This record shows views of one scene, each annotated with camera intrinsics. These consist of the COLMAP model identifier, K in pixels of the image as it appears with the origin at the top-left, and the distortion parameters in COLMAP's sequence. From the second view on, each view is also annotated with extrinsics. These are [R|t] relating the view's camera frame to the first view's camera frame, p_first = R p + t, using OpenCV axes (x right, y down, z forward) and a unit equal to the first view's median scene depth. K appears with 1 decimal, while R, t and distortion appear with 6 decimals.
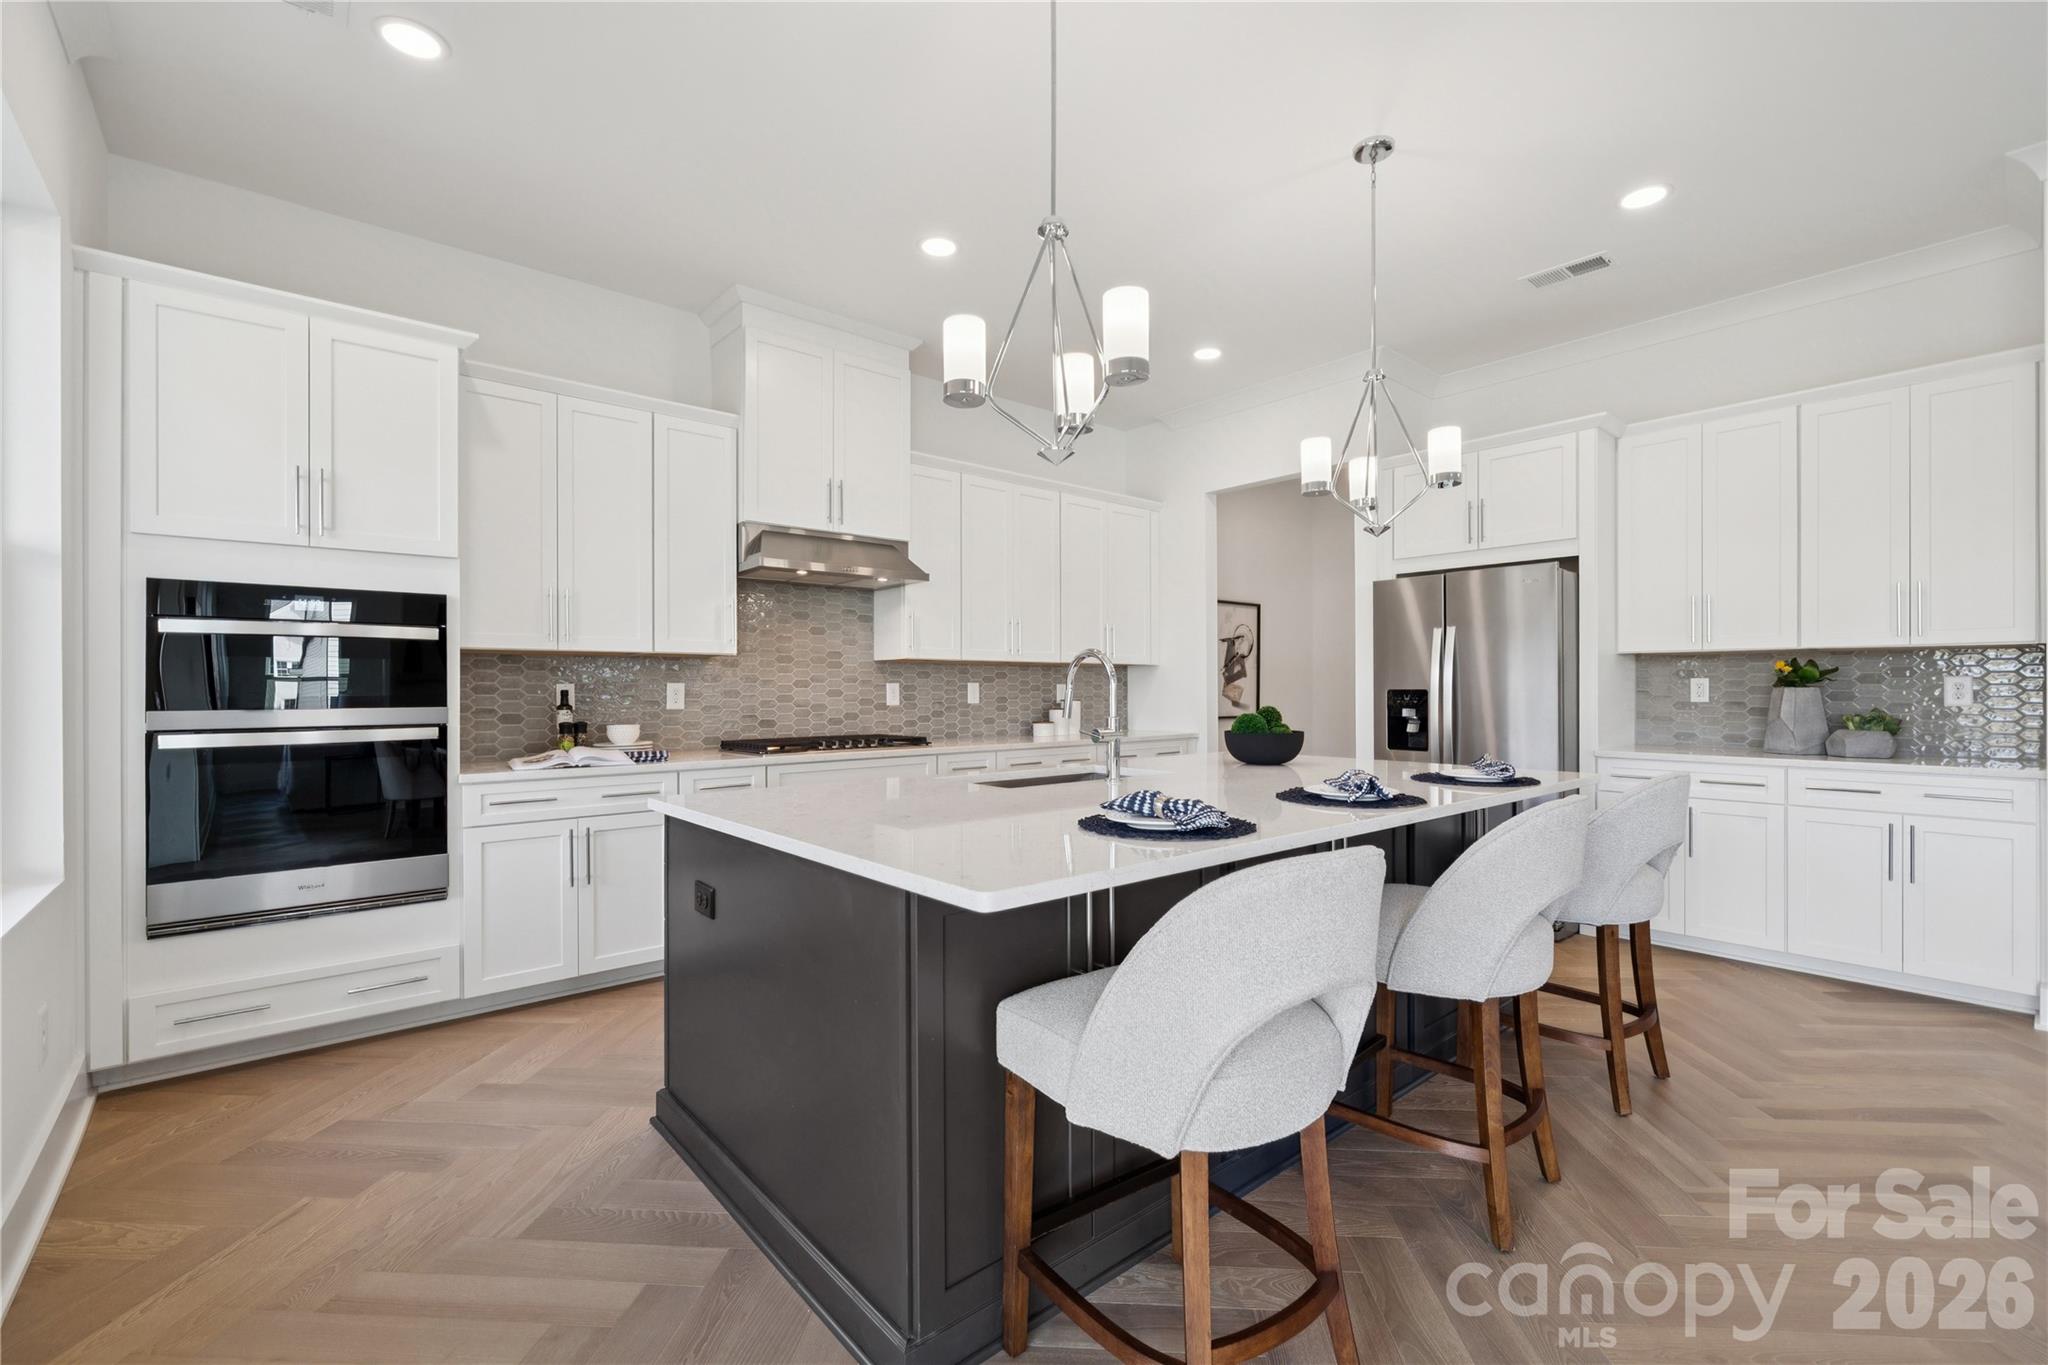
lens RADIAL K [[883.0, 0, 1019.0], [0, 883.0, 687.1], [0, 0, 1]] dist [0.001401, 0.000190]
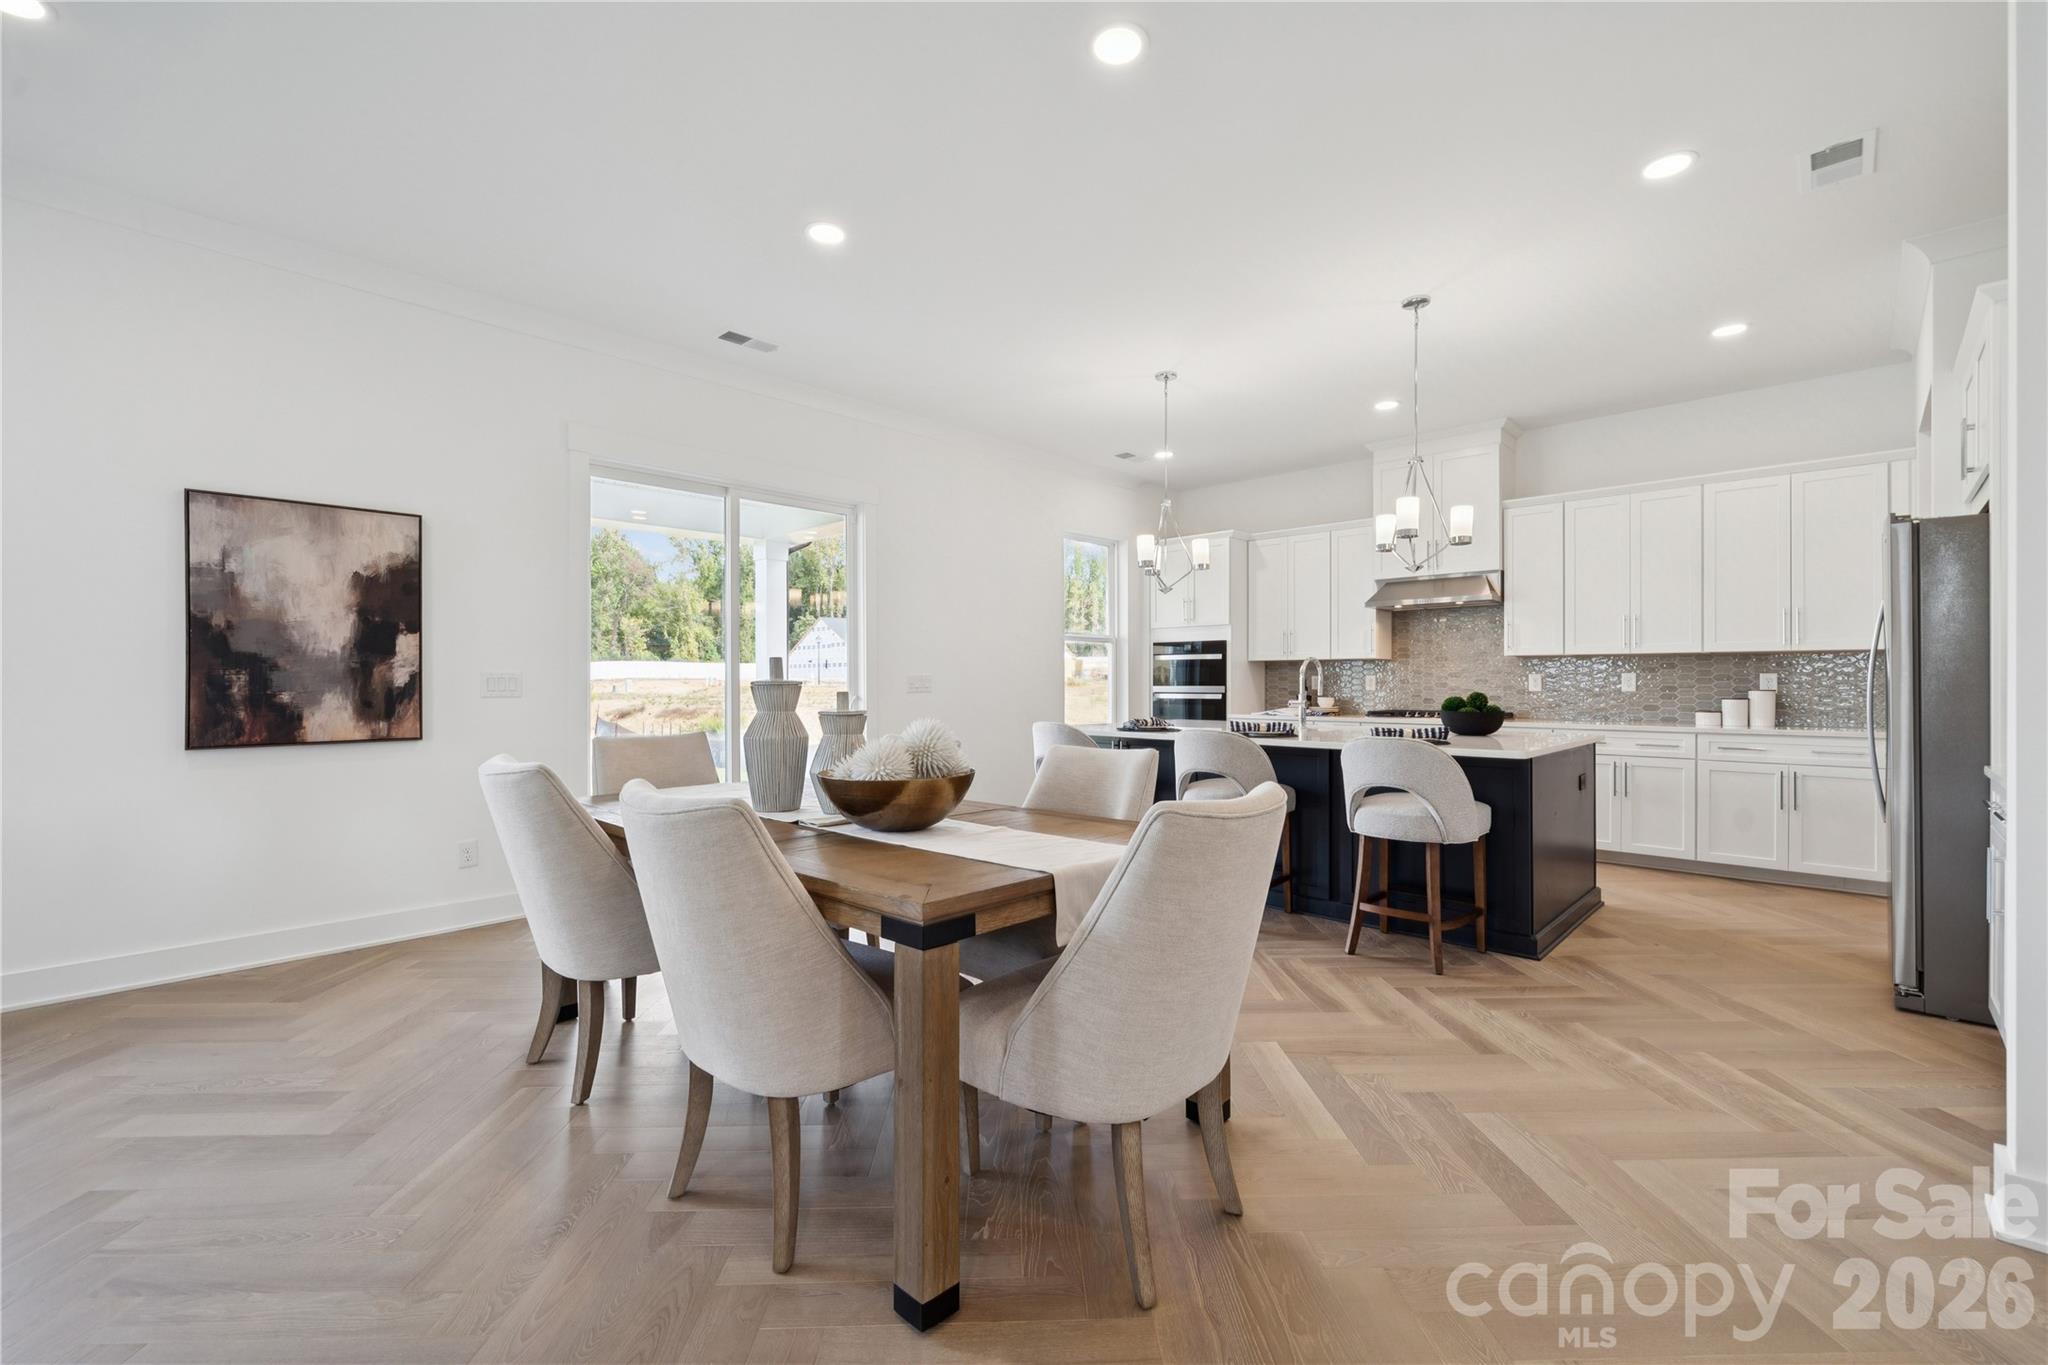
lens RADIAL K [[851.0, 0, 1042.1], [0, 851.0, 684.5], [0, 0, 1]] dist [0.011935, -0.000952]
pose [[0.112878, 0.007003, -0.993584, 1.294316], [0.002979, 0.999968, 0.007386, -0.000530], [0.993604, -0.003794, 0.112854, 0.182536]]
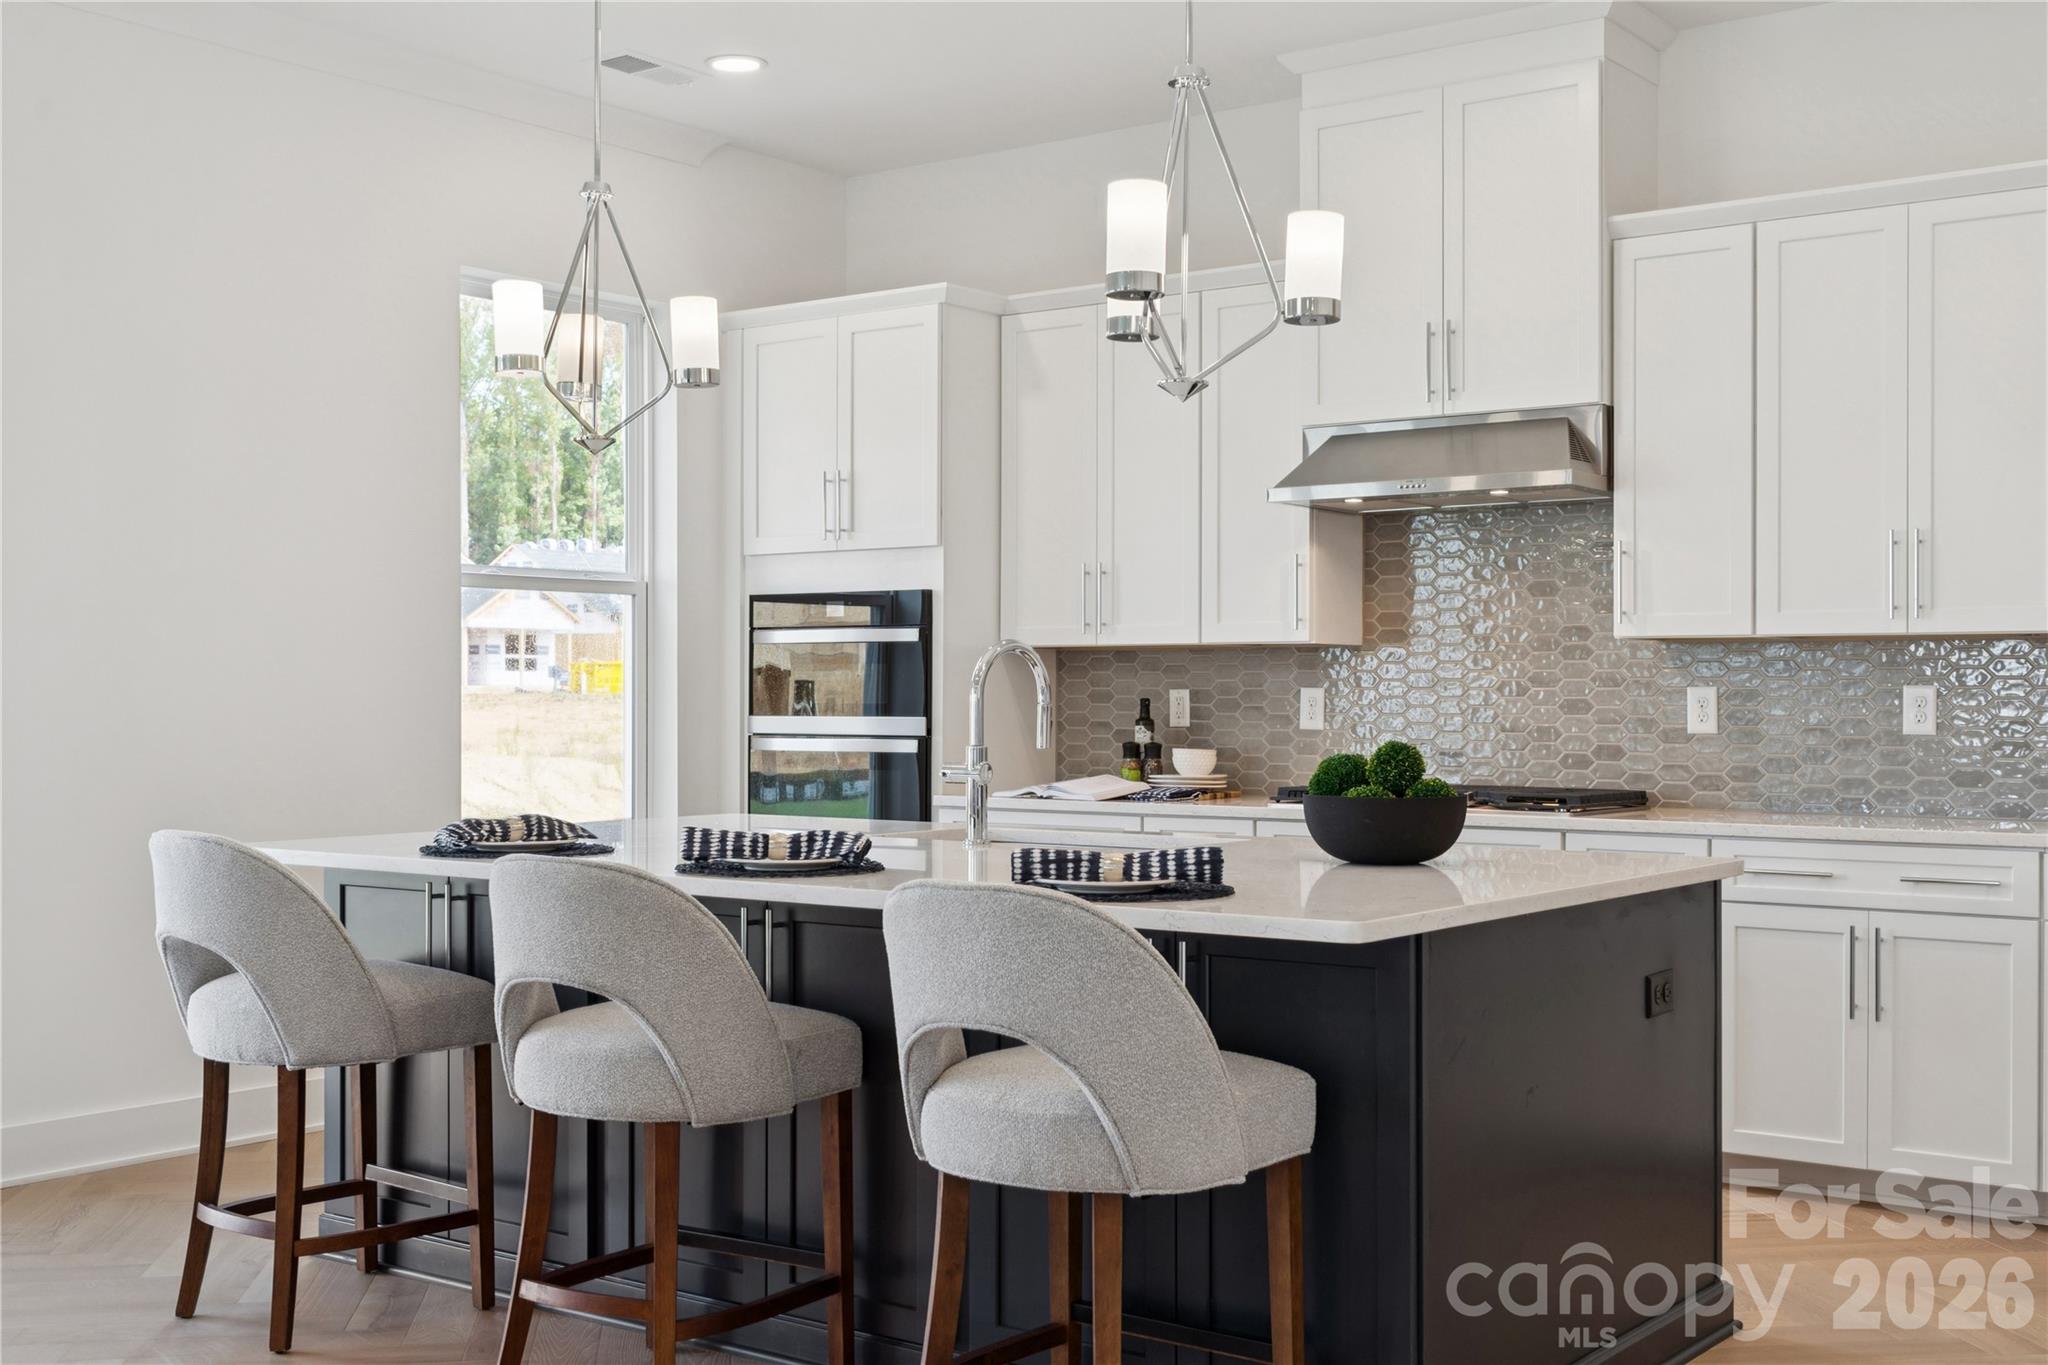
lens RADIAL K [[2248.9, 0, 1034.5], [0, 2248.9, 687.0], [0, 0, 1]] dist [0.028128, 0.000000]
pose [[0.224514, 0.000222, -0.974471, 1.228669], [0.001605, 0.999999, 0.000598, -0.006995], [0.974470, -0.001698, 0.224513, 0.476325]]
